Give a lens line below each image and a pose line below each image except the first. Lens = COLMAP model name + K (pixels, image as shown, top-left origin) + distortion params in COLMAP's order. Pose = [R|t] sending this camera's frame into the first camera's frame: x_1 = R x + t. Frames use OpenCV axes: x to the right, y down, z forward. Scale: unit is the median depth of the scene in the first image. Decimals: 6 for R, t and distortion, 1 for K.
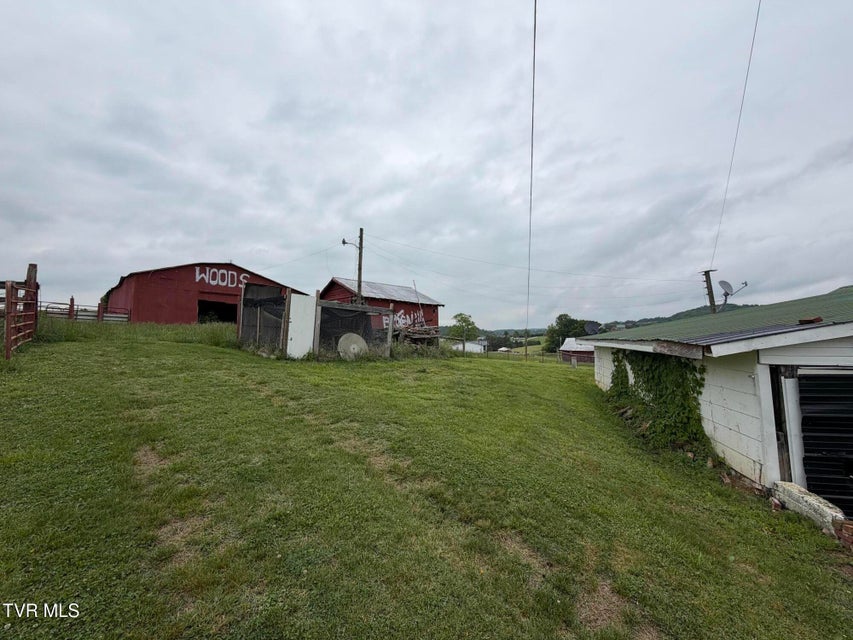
lens RADIAL K [[338.6, 0, 430.2], [0, 338.6, 323.6], [0, 0, 1]] dist [-0.000461, 0.000249]
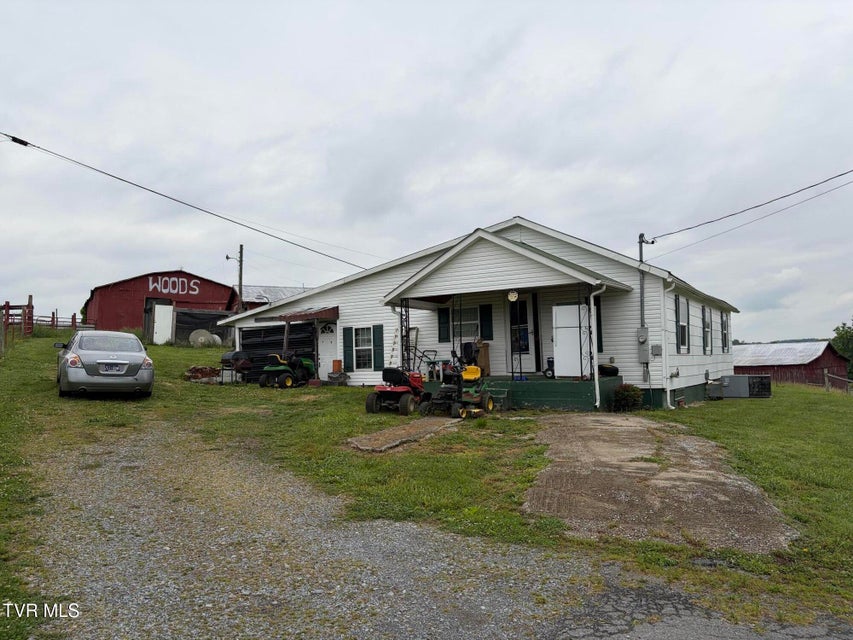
lens RADIAL K [[648.8, 0, 427.0], [0, 648.8, 339.2], [0, 0, 1]] dist [0.057014, -0.002975]
pose [[0.950385, -0.028577, -0.309762, 0.710429], [0.031237, 0.999505, 0.003629, 0.041529], [0.309505, -0.013125, 0.950807, -0.629659]]
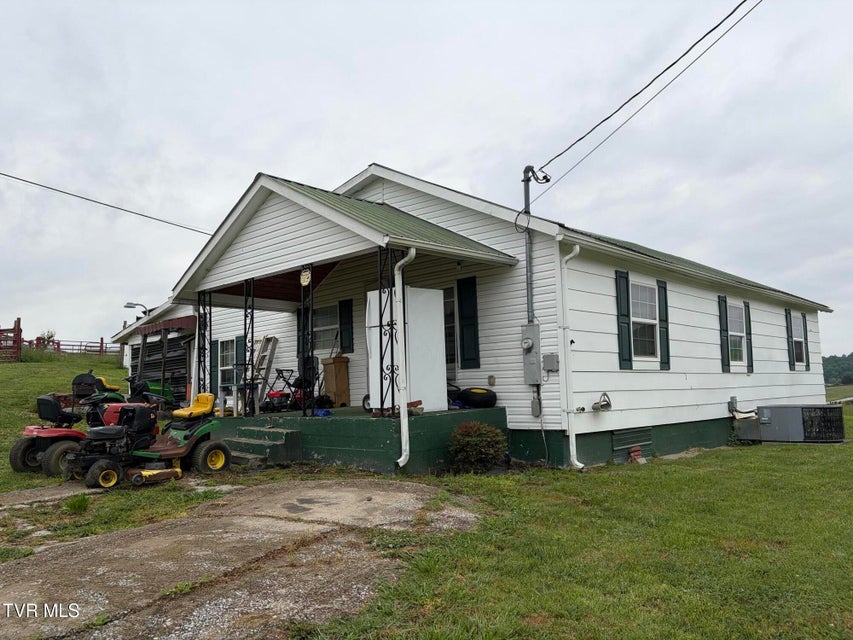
lens RADIAL K [[648.8, 0, 427.0], [0, 648.8, 339.2], [0, 0, 1]] dist [0.057014, -0.002975]
pose [[0.859022, -0.058744, -0.508556, 0.850177], [0.042905, 0.998161, -0.042826, 0.060637], [0.510137, 0.014968, 0.859963, -0.308565]]
